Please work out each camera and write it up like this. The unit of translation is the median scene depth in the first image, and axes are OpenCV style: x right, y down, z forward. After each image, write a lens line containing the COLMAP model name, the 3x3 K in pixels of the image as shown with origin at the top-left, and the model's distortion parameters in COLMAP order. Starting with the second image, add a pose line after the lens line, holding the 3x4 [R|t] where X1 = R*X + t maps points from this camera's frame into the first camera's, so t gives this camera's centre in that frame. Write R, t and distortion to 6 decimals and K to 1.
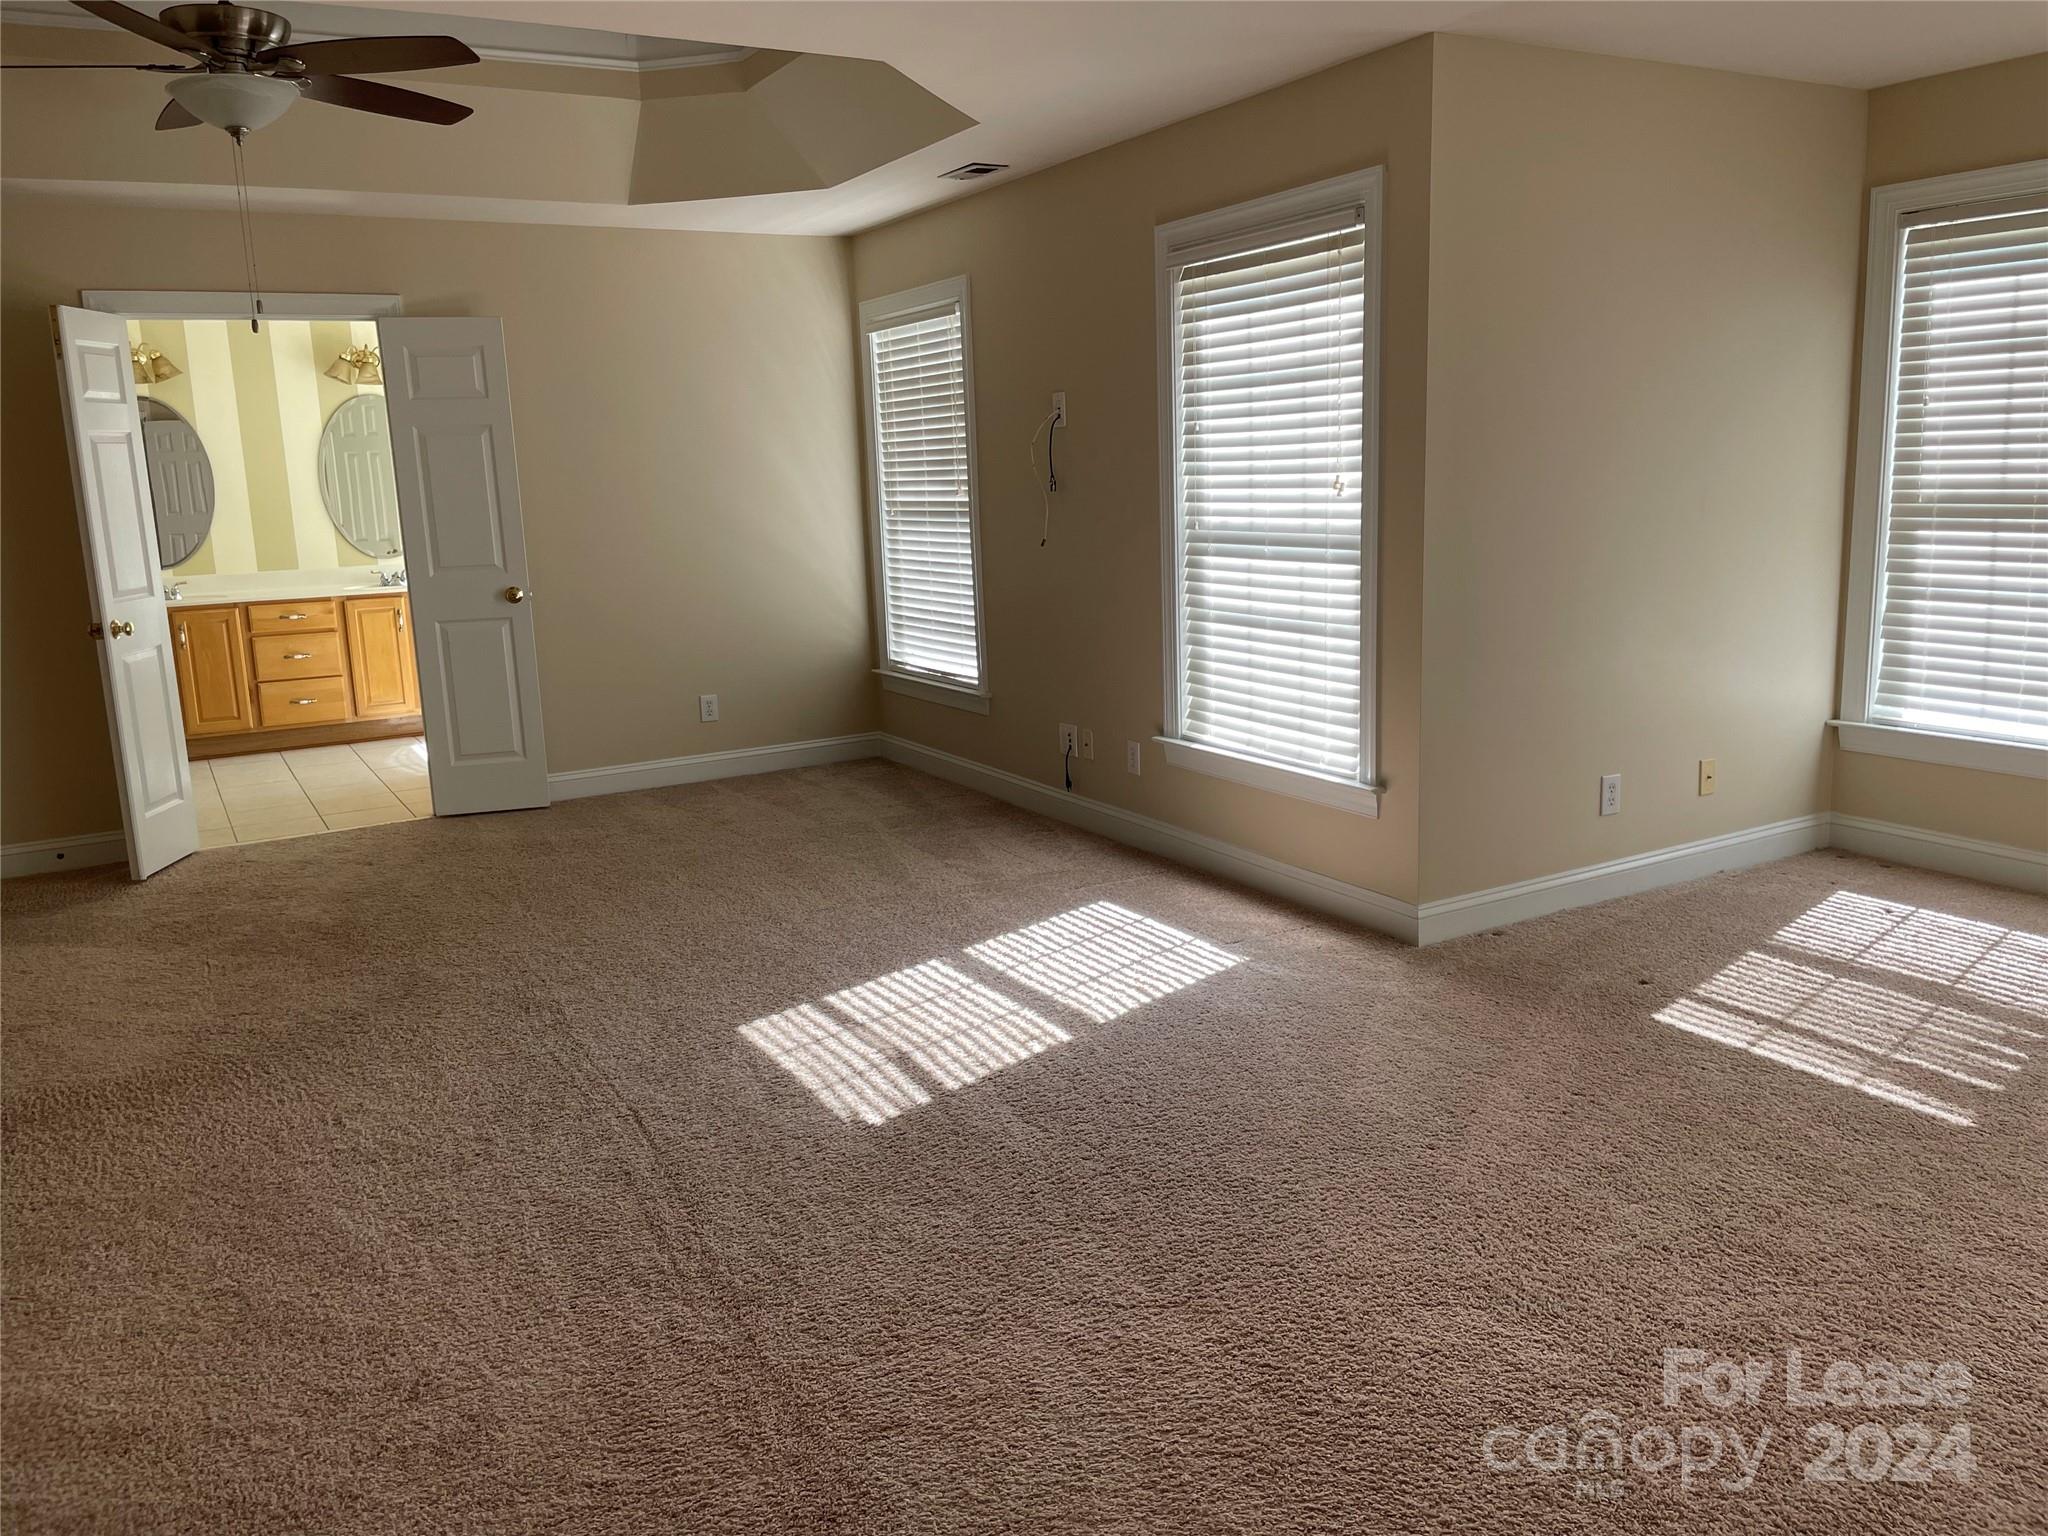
lens RADIAL K [[1563.4, 0, 1052.9], [0, 1563.4, 747.1], [0, 0, 1]] dist [0.101544, -0.137132]
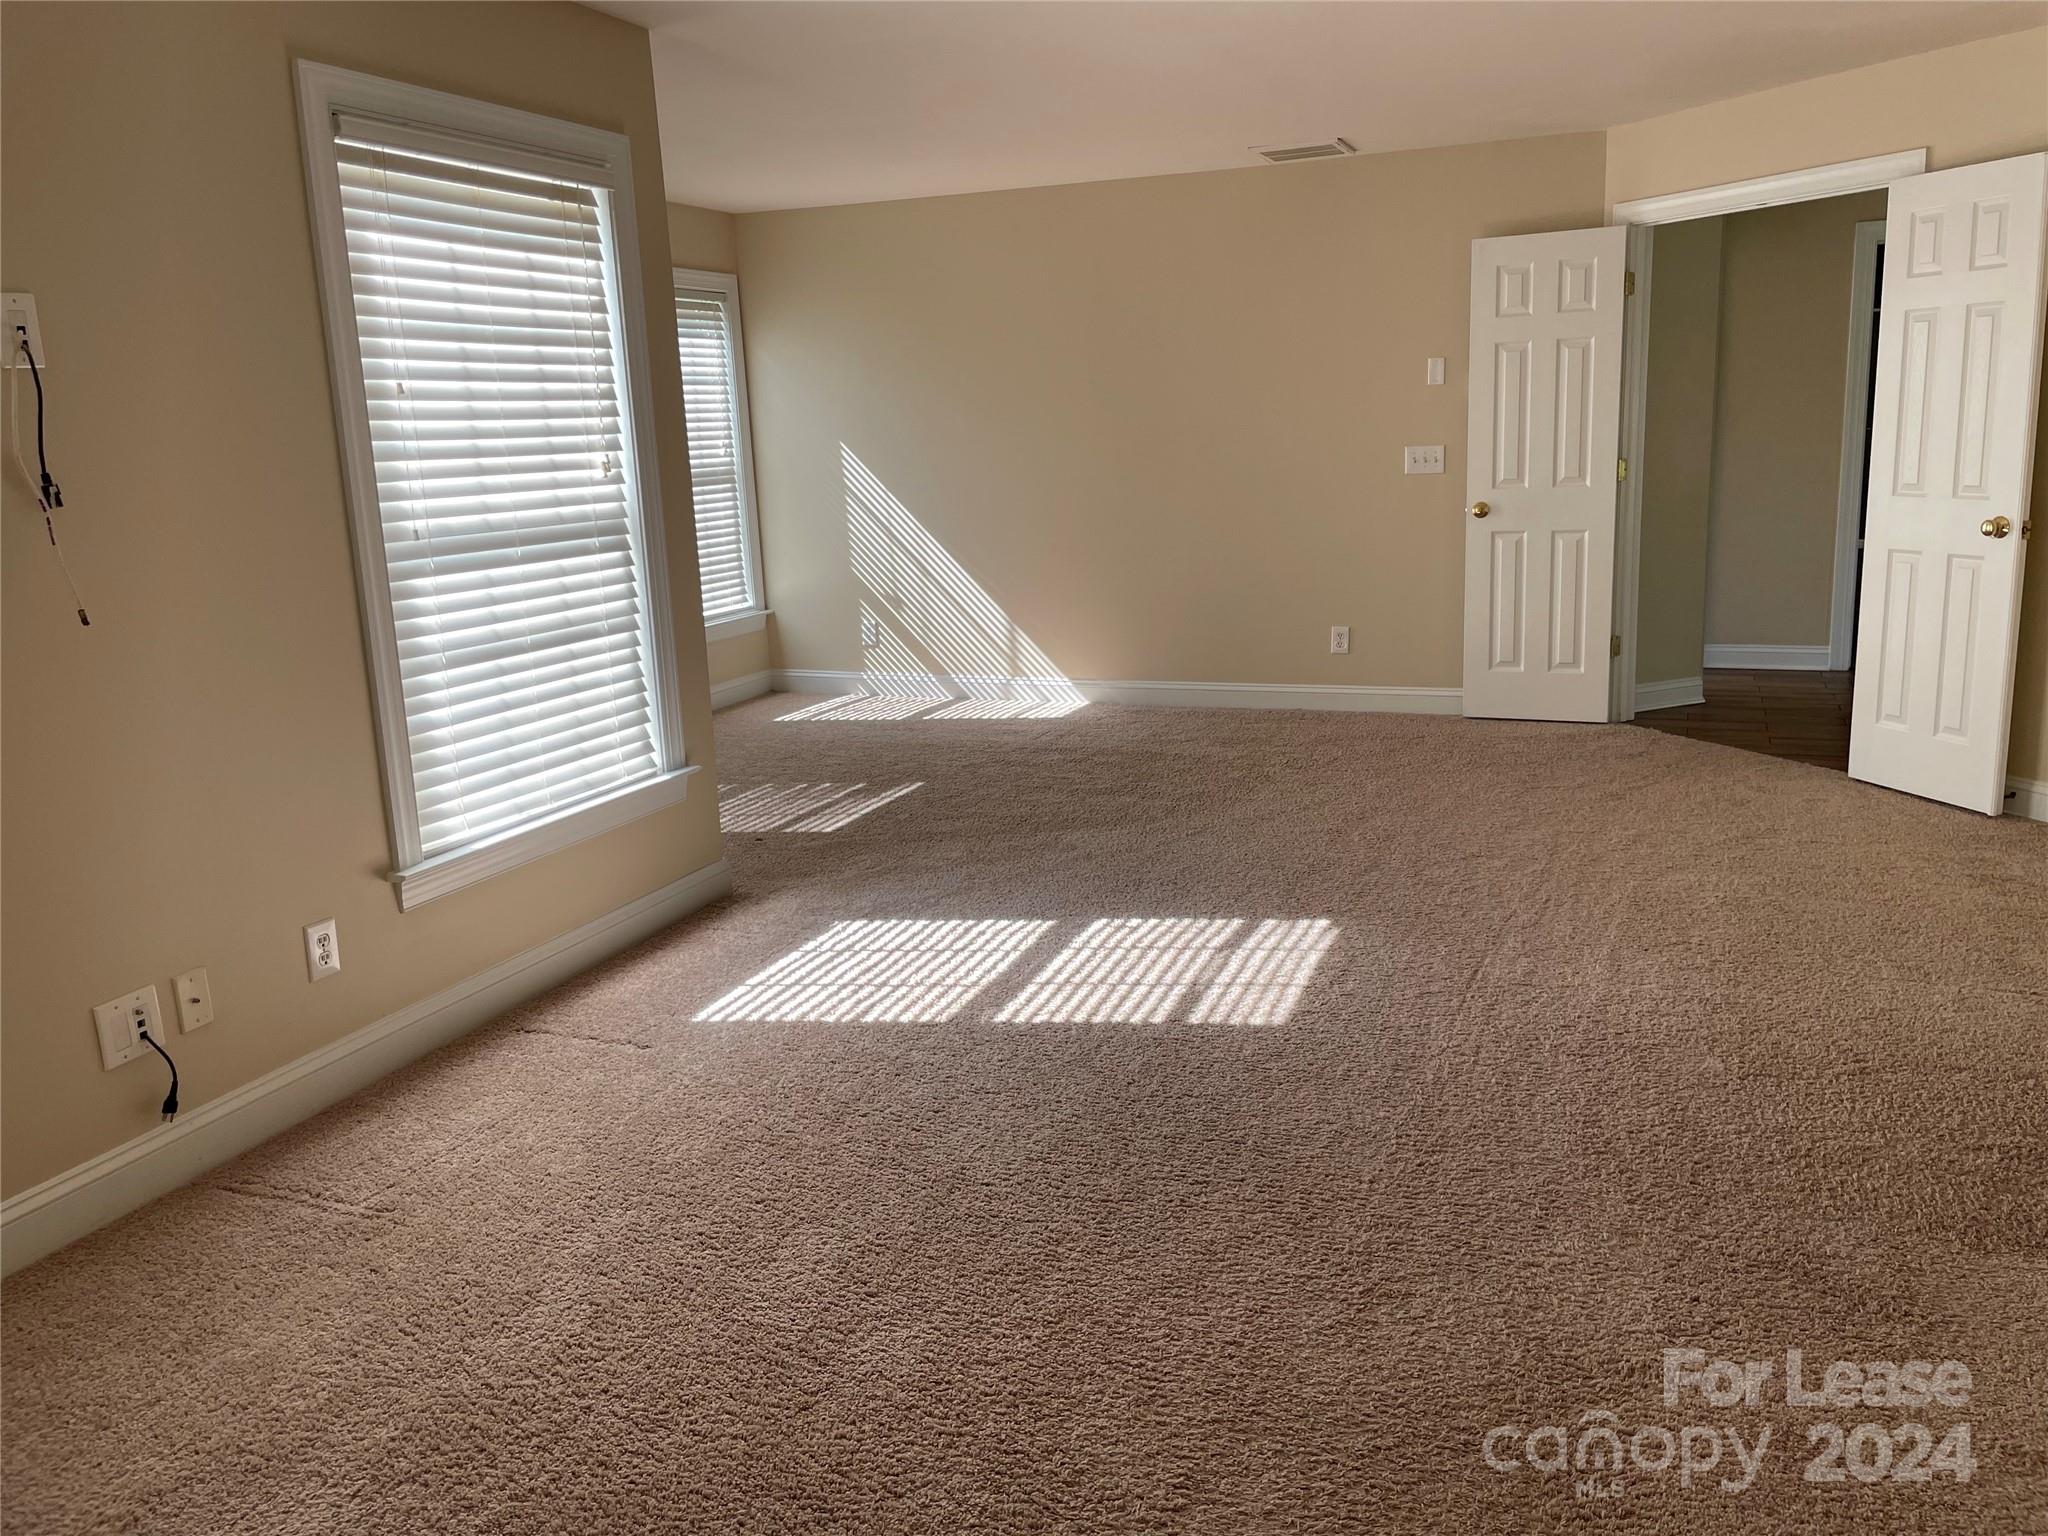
lens RADIAL K [[1563.4, 0, 1052.9], [0, 1563.4, 747.1], [0, 0, 1]] dist [0.101544, -0.137132]
pose [[-0.623059, -0.100377, 0.775707, -0.703731], [0.200320, 0.938178, 0.282301, -0.218785], [-0.756088, 0.331280, -0.564433, 1.369542]]
